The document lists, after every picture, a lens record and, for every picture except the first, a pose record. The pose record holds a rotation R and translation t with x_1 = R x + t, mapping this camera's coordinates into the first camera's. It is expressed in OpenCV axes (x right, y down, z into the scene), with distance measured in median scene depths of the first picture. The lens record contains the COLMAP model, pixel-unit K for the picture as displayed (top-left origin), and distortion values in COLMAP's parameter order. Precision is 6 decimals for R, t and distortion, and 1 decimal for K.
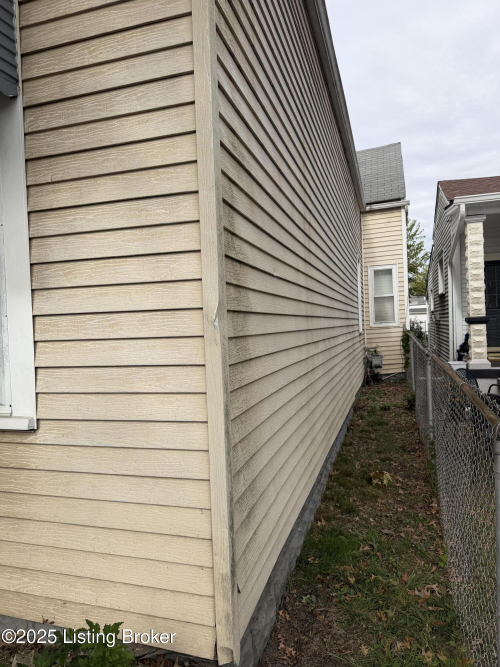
lens RADIAL K [[460.1, 0, 250.0], [0, 460.1, 333.5], [0, 0, 1]] dist [0.039693, -0.053195]
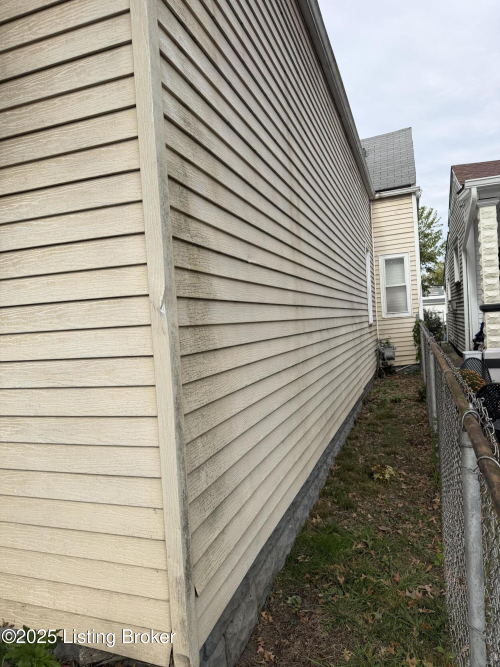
lens RADIAL K [[460.1, 0, 250.0], [0, 460.1, 333.5], [0, 0, 1]] dist [0.039693, -0.053195]
pose [[0.998782, -0.022819, -0.043742, 0.093938], [0.023252, 0.999685, 0.009419, 0.012977], [0.043513, -0.010425, 0.998998, 0.048413]]
